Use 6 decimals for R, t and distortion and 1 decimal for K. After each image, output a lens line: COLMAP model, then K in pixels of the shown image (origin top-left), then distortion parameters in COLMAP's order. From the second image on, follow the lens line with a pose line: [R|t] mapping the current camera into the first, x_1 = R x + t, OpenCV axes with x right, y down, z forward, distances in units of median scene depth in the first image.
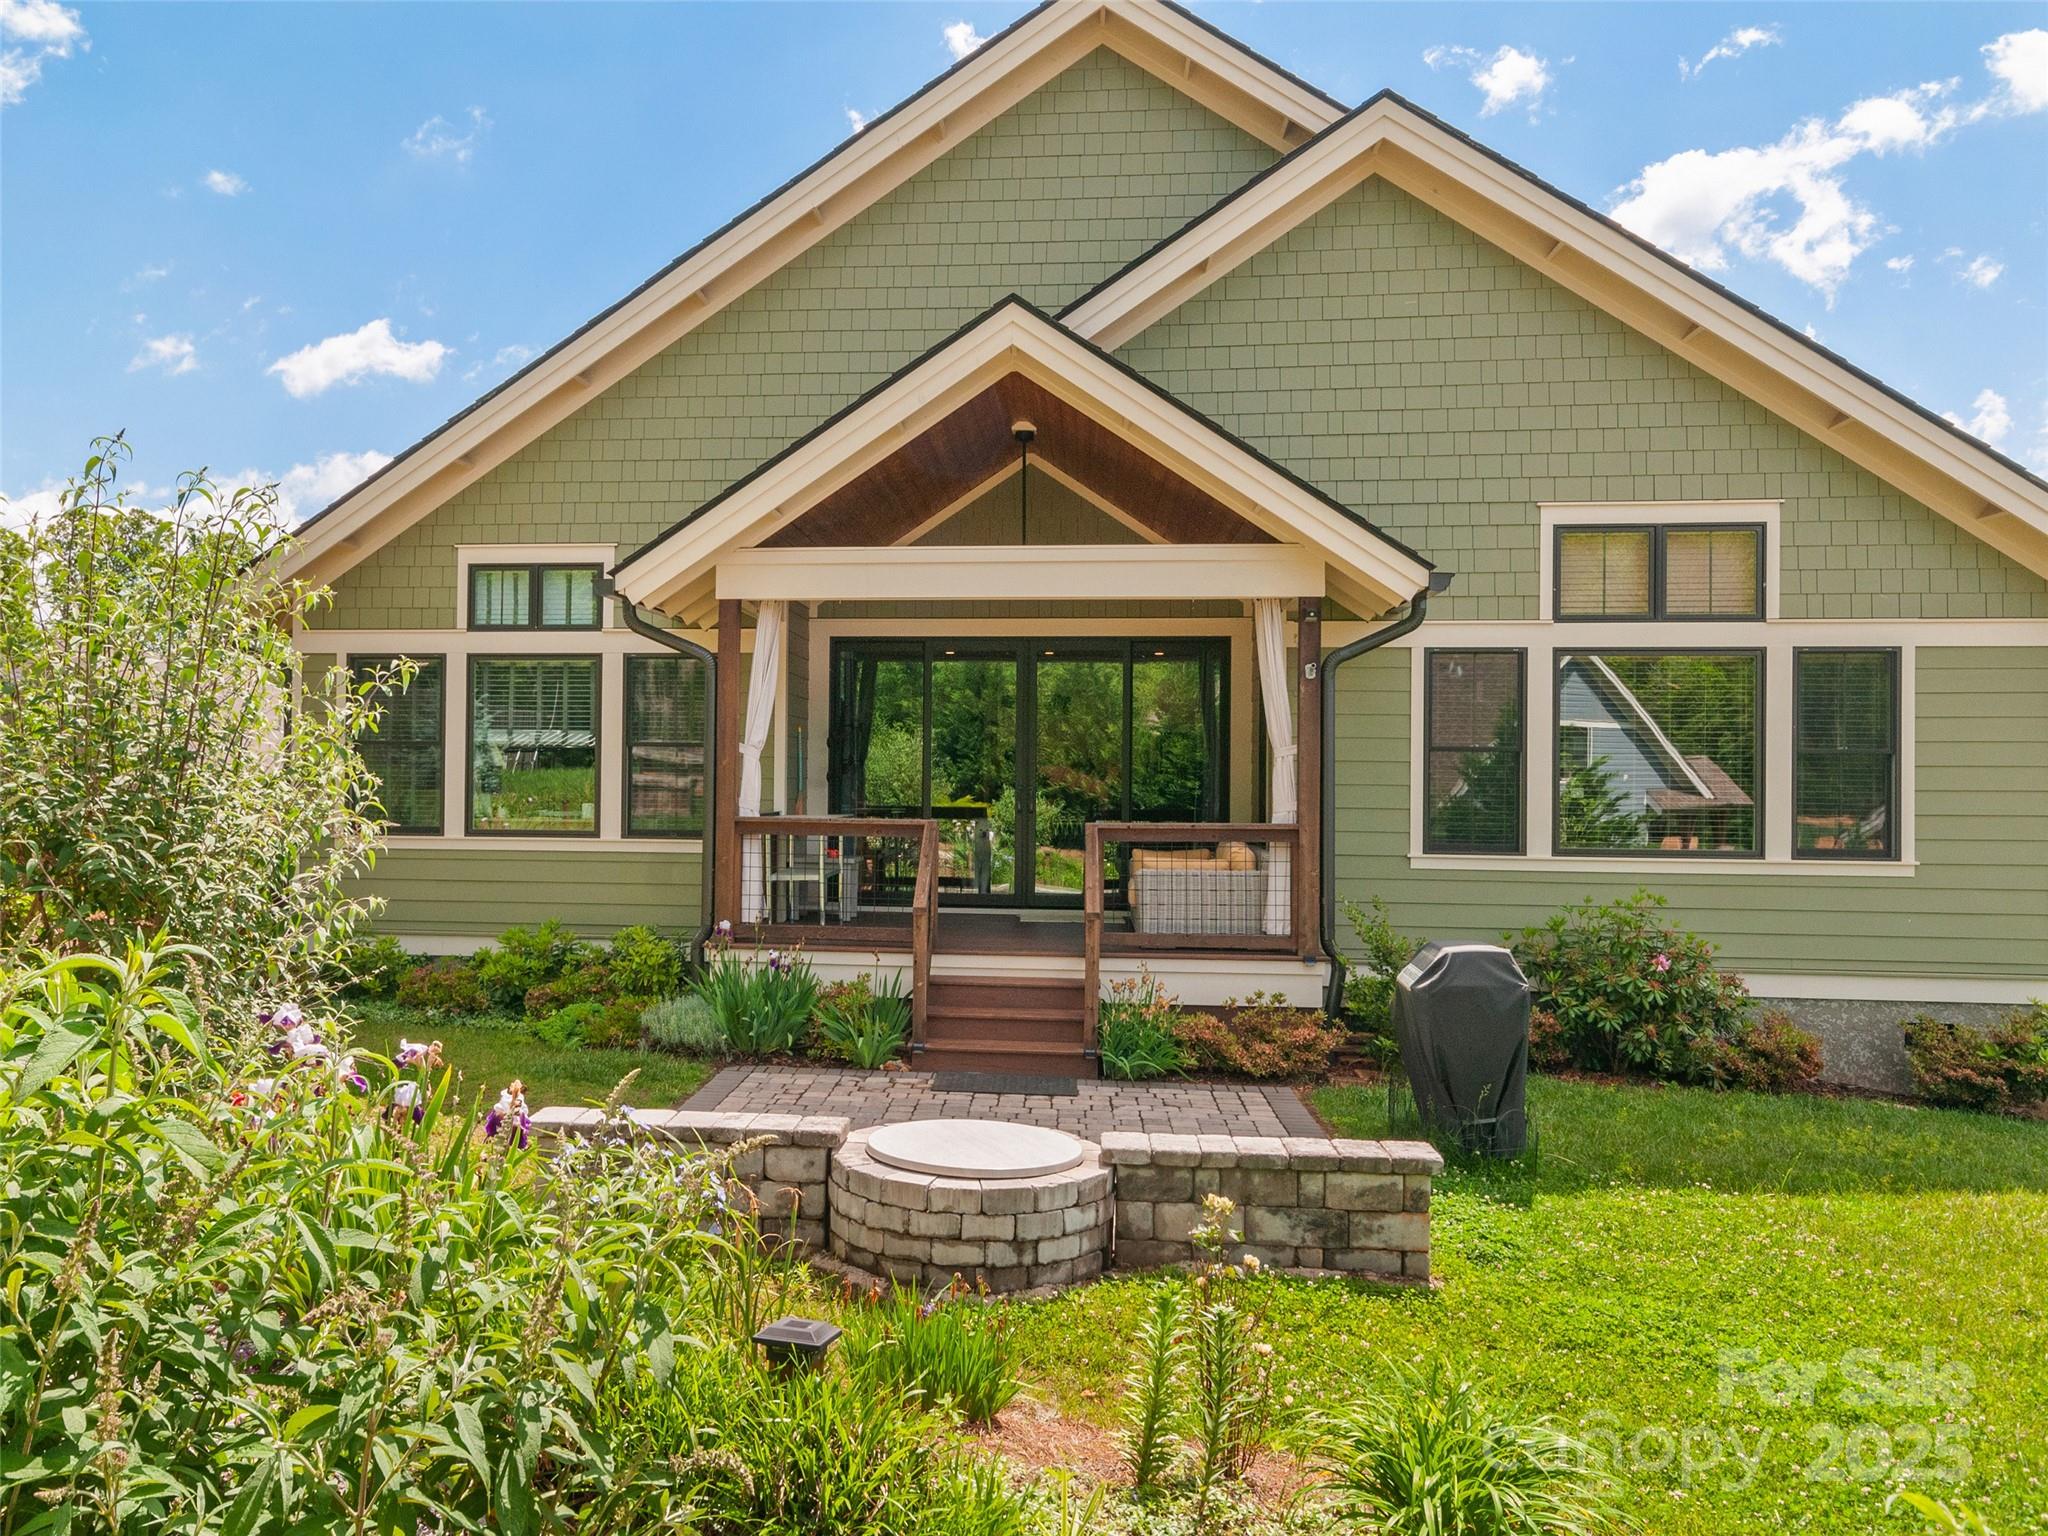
lens RADIAL K [[1634.8, 0, 1024.0], [0, 1634.8, 768.0], [0, 0, 1]] dist [0.009411, 0.002732]
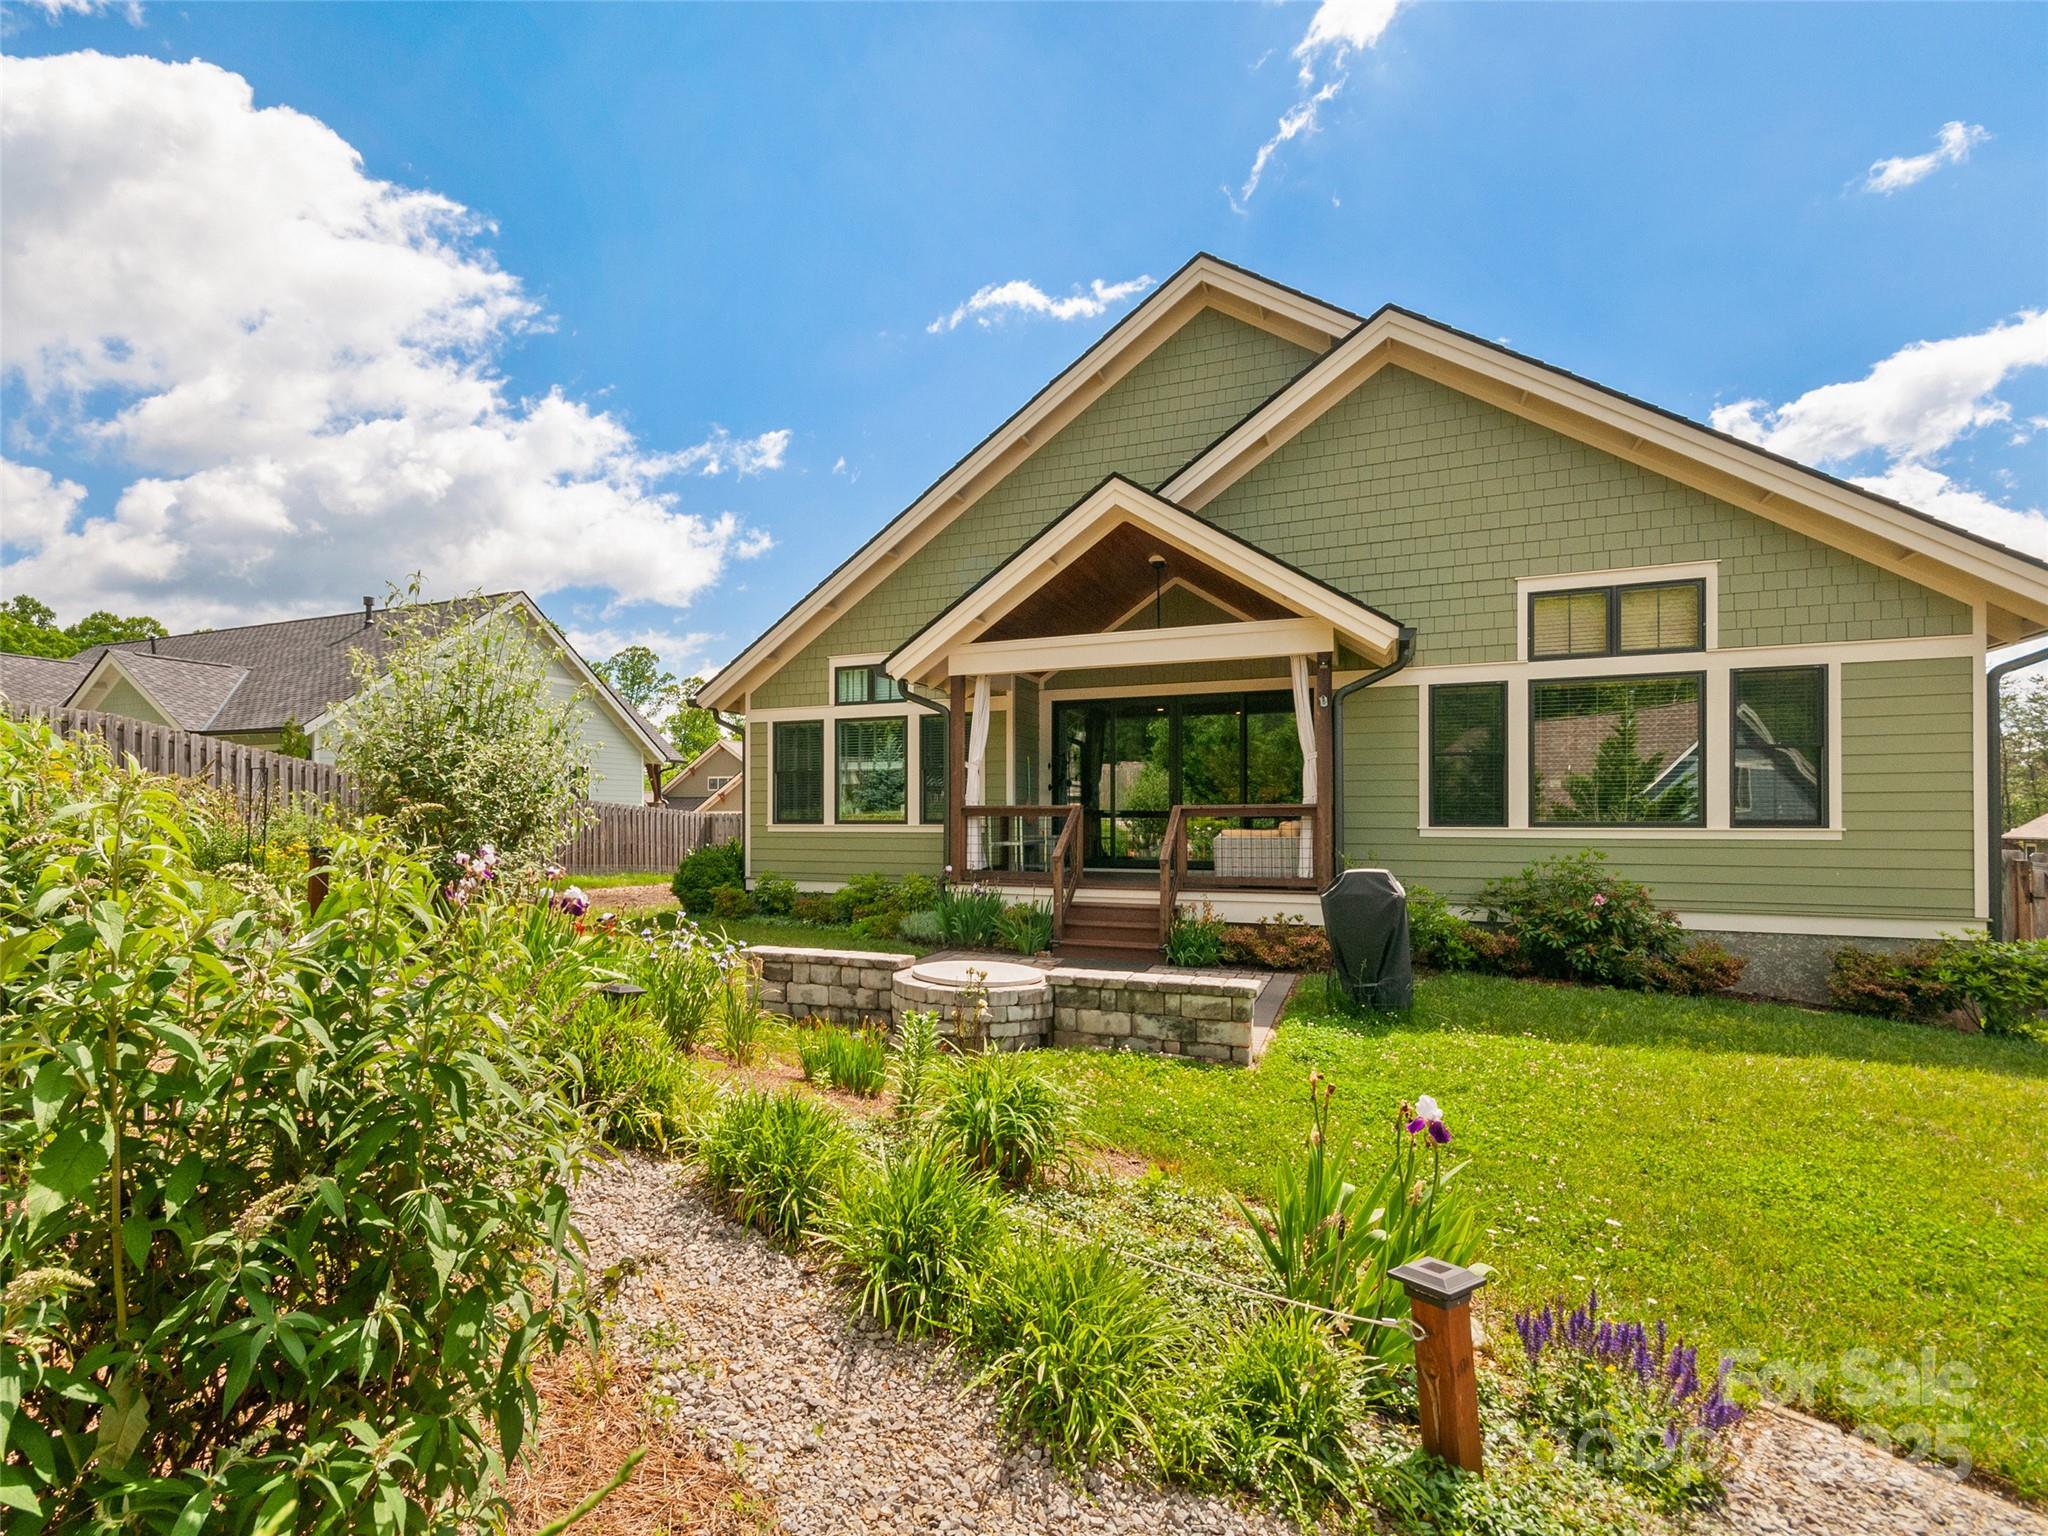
lens RADIAL K [[1070.7, 0, 1021.5], [0, 1070.7, 819.4], [0, 0, 1]] dist [0.018272, -0.000785]
pose [[0.950944, -0.016901, -0.308901, 0.205237], [0.016907, 0.999854, -0.002658, 0.044712], [0.308900, -0.002695, 0.951091, -0.018480]]
